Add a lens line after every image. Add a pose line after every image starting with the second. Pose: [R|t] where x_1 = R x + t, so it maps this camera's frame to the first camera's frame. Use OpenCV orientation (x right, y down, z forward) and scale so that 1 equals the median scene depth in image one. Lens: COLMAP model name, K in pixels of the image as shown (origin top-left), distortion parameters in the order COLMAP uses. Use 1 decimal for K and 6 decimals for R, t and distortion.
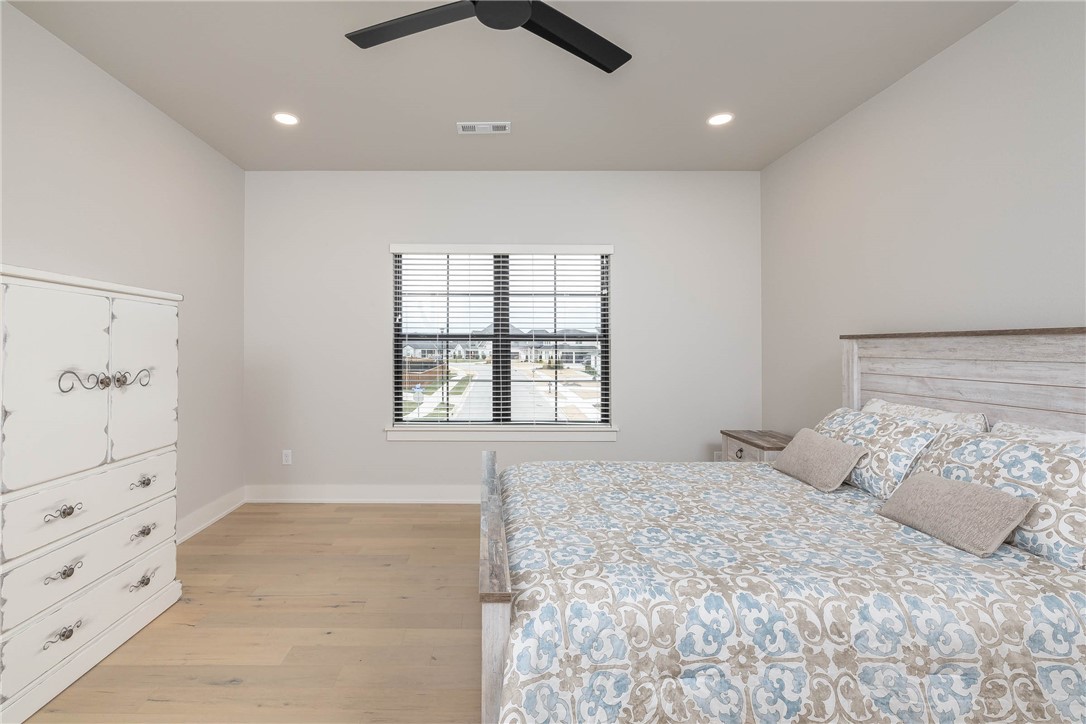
lens RADIAL K [[463.8, 0, 524.2], [0, 463.8, 346.0], [0, 0, 1]] dist [0.001240, -0.000259]
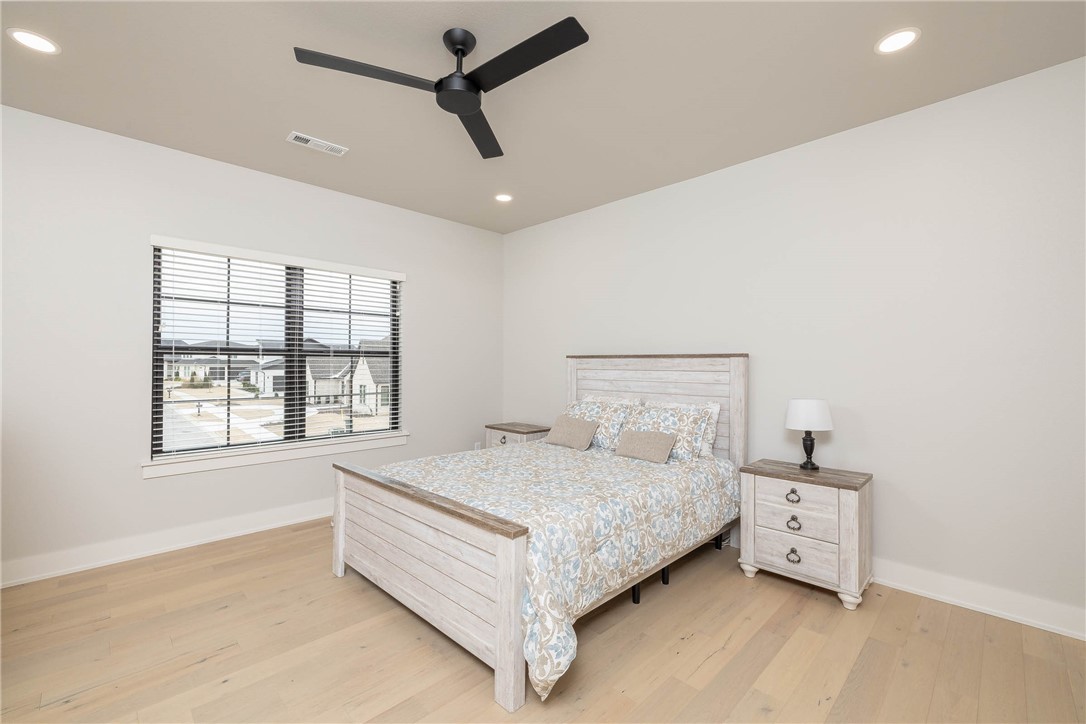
lens RADIAL K [[463.8, 0, 516.3], [0, 463.8, 361.6], [0, 0, 1]] dist [0.001240, -0.000259]
pose [[0.726162, 0.002887, 0.687518, -0.692182], [-0.004932, 0.999987, 0.001010, -0.004121], [-0.687506, -0.004125, 0.726167, -0.041852]]
